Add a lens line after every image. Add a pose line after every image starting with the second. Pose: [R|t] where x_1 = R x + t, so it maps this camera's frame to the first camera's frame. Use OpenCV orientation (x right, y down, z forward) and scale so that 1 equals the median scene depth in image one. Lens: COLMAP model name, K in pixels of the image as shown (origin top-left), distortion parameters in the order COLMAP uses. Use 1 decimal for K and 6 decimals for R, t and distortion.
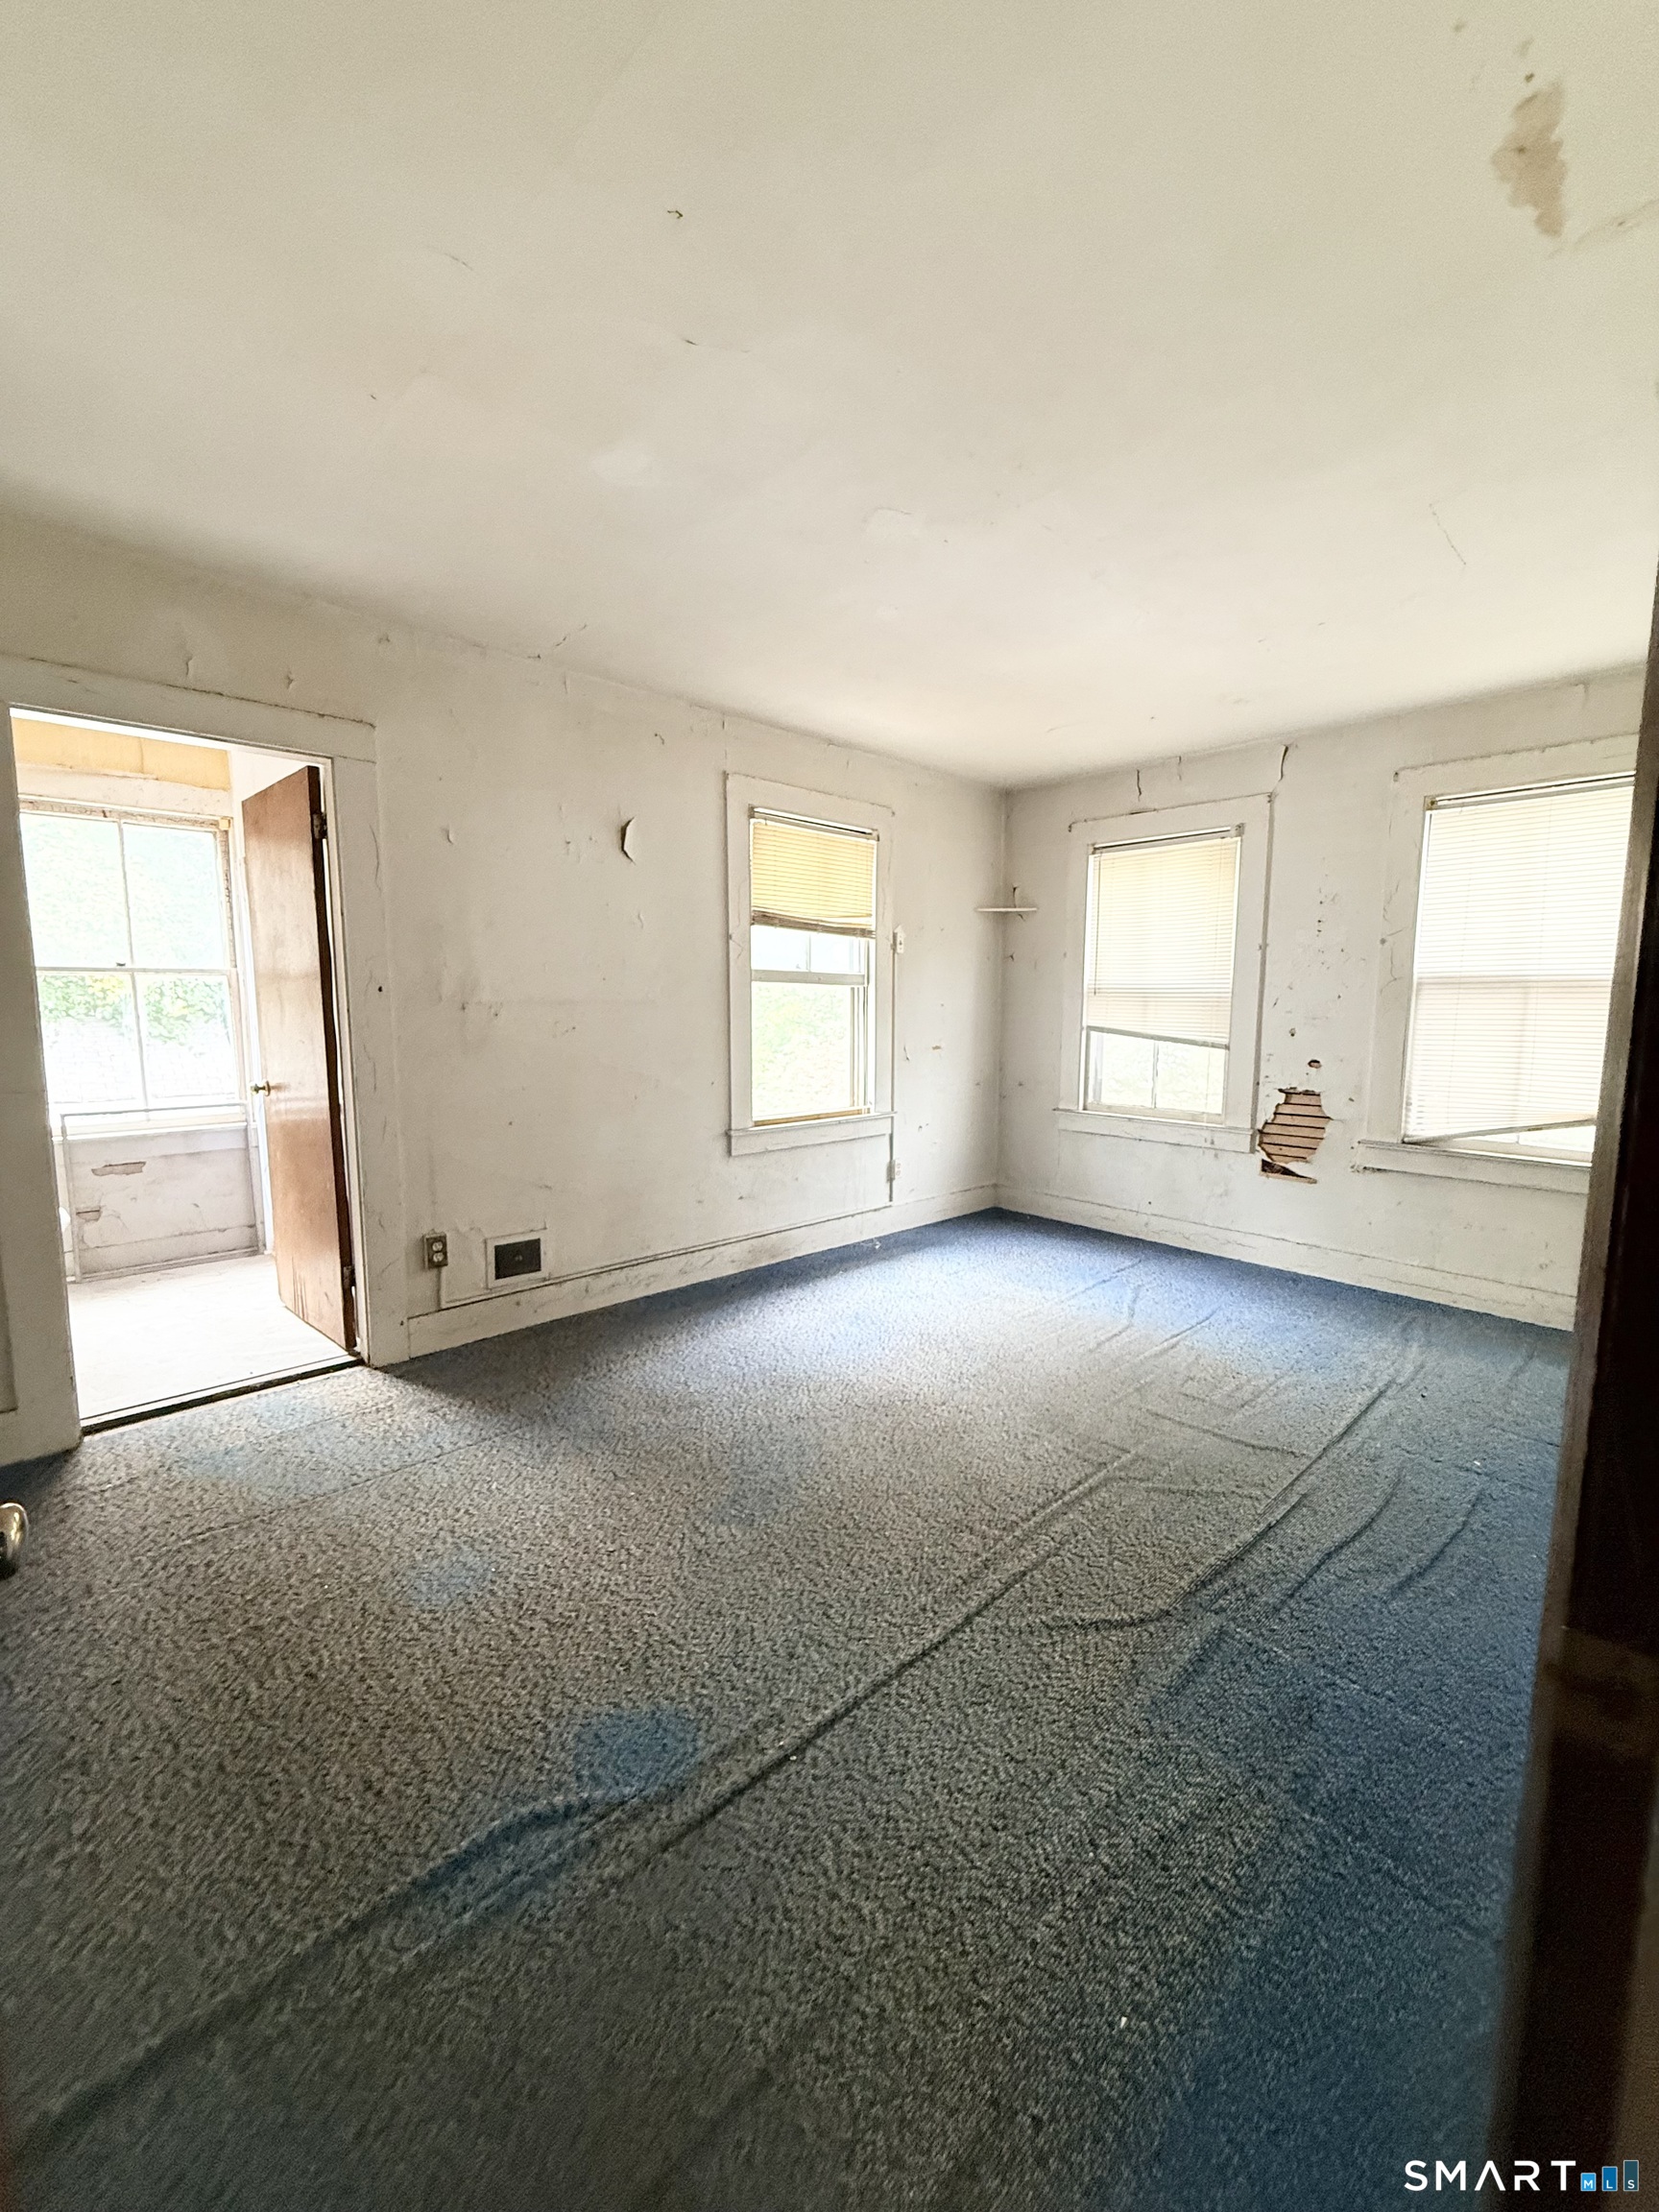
lens RADIAL K [[876.7, 0, 828.8], [0, 876.7, 1108.8], [0, 0, 1]] dist [0.000312, -0.000004]
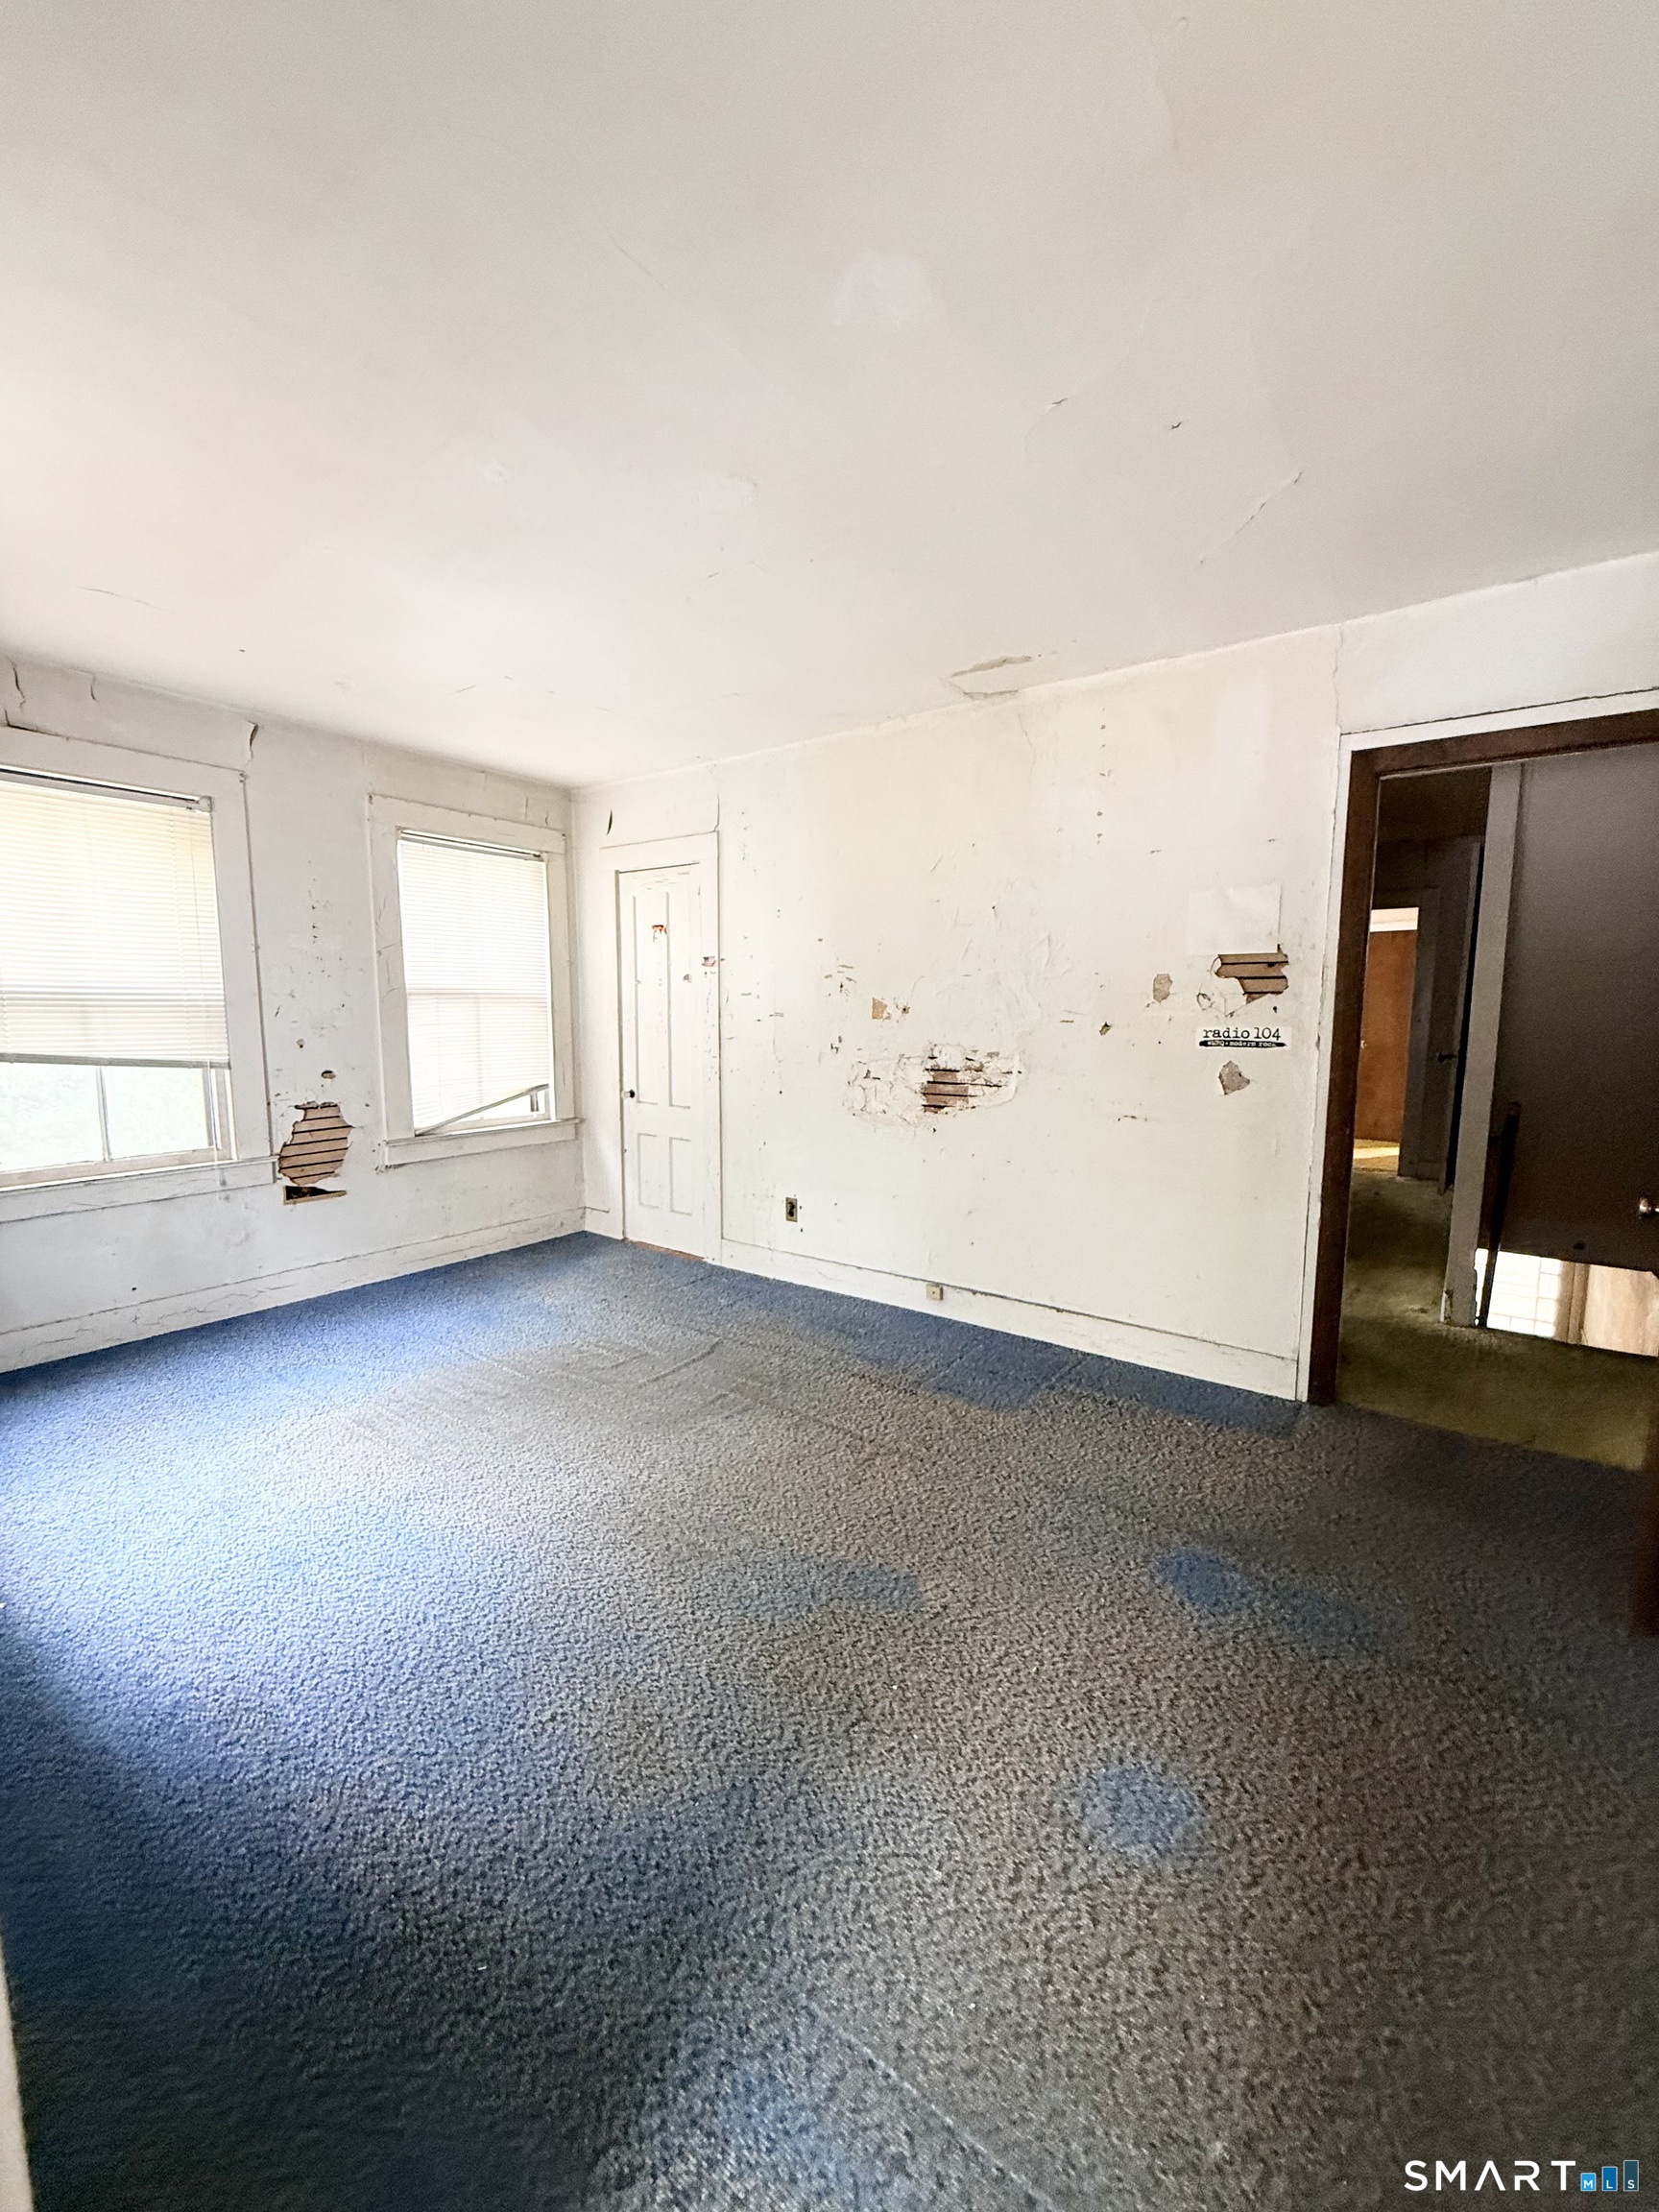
lens RADIAL K [[876.7, 0, 831.4], [0, 876.7, 1105.1], [0, 0, 1]] dist [0.000312, -0.000004]
pose [[-0.178745, -0.118627, 0.976718, -0.496122], [0.114008, 0.983521, 0.140318, -0.090628], [-0.977268, 0.136435, -0.162275, 0.619346]]
